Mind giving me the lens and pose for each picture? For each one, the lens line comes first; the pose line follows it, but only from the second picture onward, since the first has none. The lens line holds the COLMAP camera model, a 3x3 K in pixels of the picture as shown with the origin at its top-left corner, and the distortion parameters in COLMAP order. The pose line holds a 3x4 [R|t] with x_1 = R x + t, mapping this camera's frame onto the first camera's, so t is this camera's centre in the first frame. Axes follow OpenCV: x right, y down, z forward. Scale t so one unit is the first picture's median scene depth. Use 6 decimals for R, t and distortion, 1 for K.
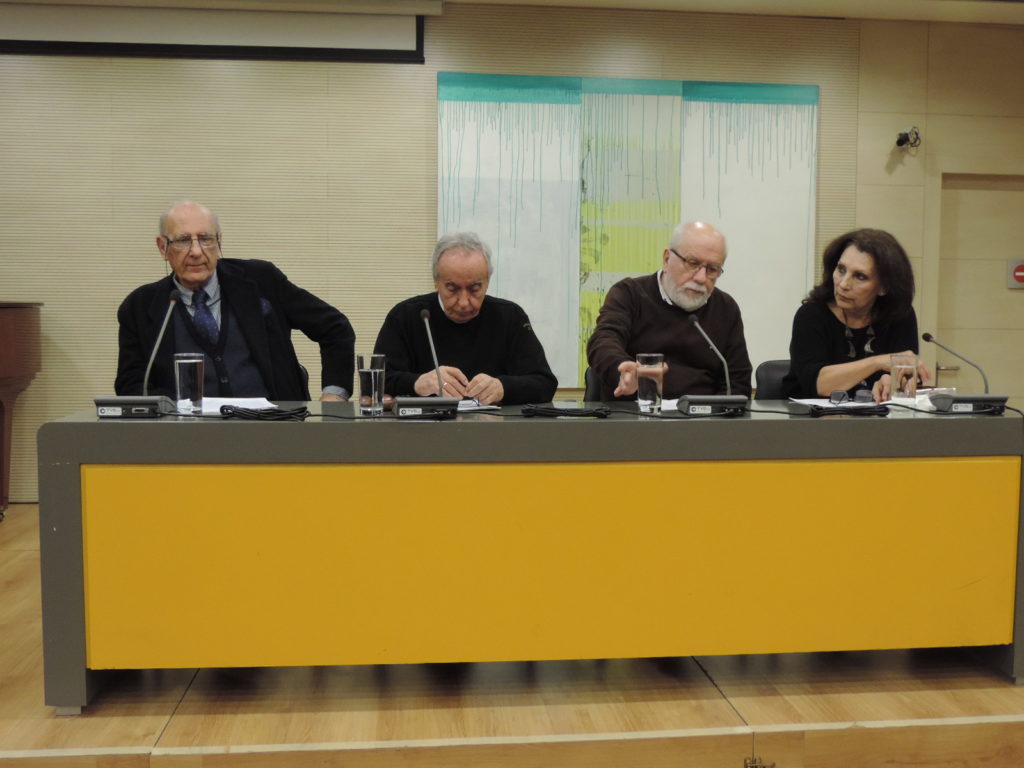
lens RADIAL K [[1040.2, 0, 509.4], [0, 1040.2, 383.1], [0, 0, 1]] dist [-0.014161, -0.030136]
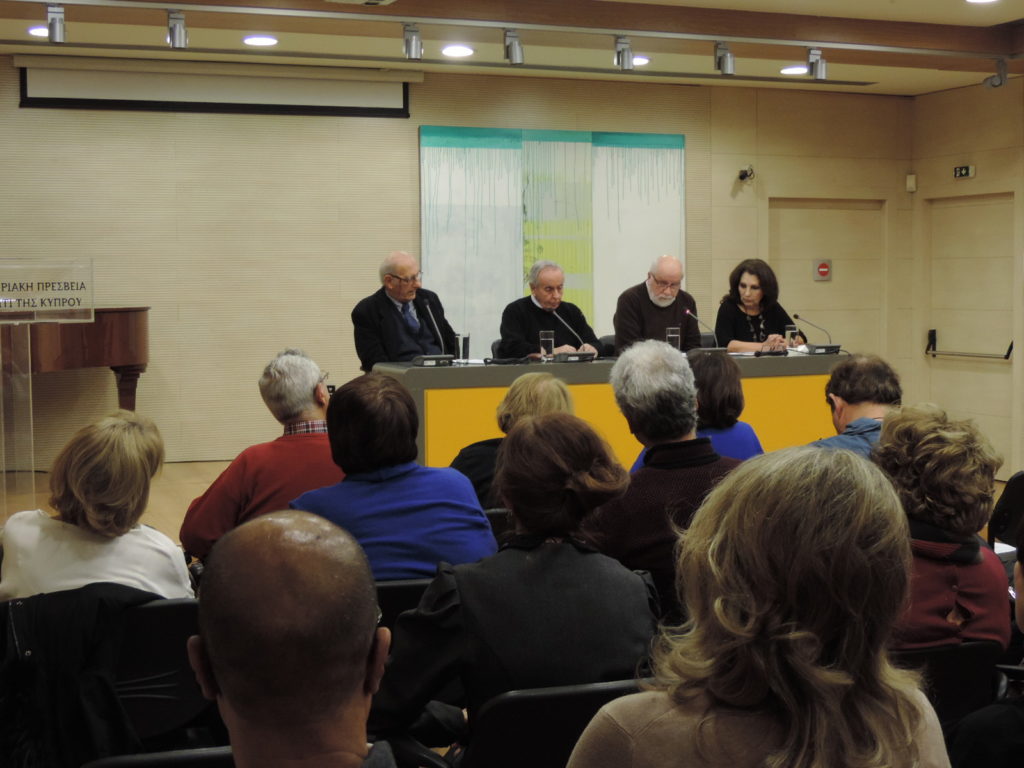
lens RADIAL K [[1490.4, 0, 512.0], [0, 1490.4, 384.0], [0, 0, 1]] dist [-0.064699, 0.016398]
pose [[0.962459, -0.032173, 0.269515, -0.470701], [0.032147, 0.999473, 0.004511, 0.025296], [-0.269518, 0.004323, 0.962986, -0.843620]]
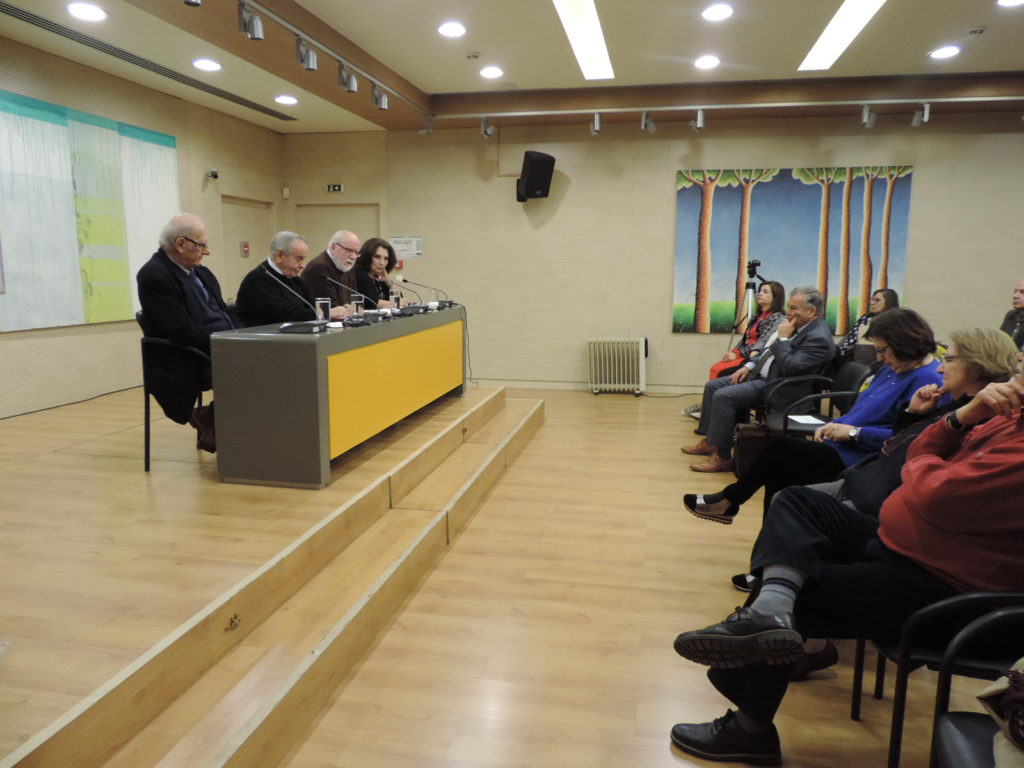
lens RADIAL K [[729.7, 0, 524.0], [0, 729.7, 378.4], [0, 0, 1]] dist [-0.026609, 0.006678]
pose [[0.285182, -0.150431, 0.946595, -0.750447], [0.060253, 0.988467, 0.138933, -0.024583], [-0.956578, 0.017414, 0.290957, 0.110738]]
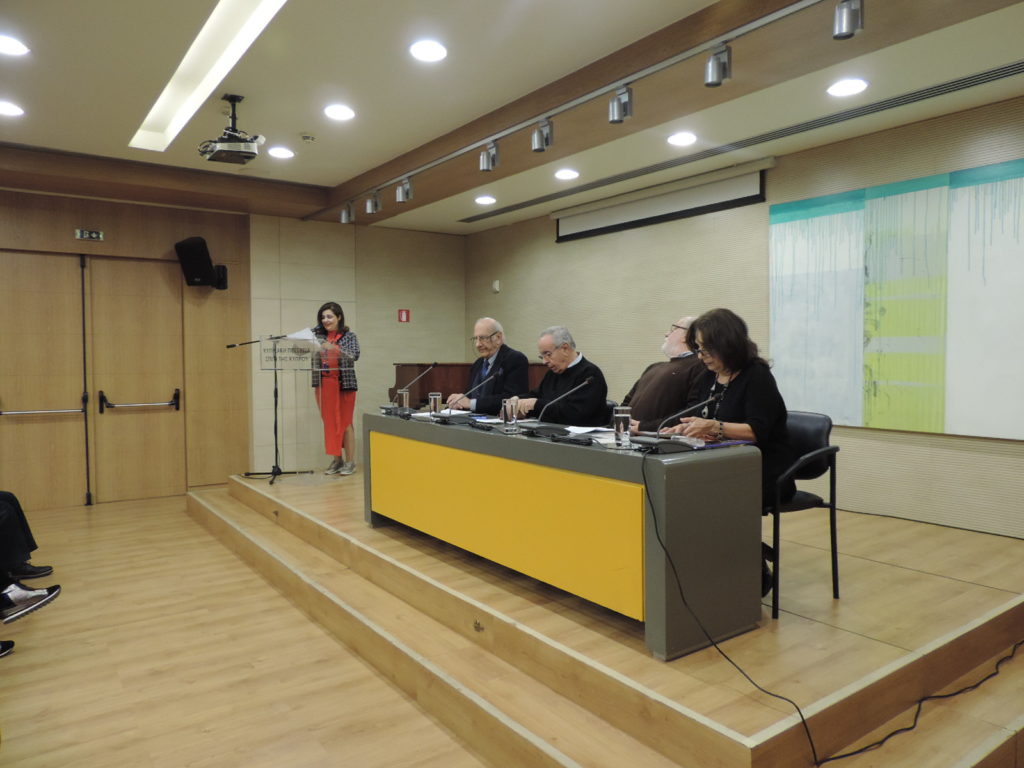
lens RADIAL K [[729.7, 0, 524.0], [0, 729.7, 378.4], [0, 0, 1]] dist [-0.026609, 0.006678]
pose [[0.499175, 0.020774, -0.866252, 0.646435], [-0.049668, 0.998755, -0.004670, -0.031344], [0.865077, 0.045356, 0.499585, 0.188707]]
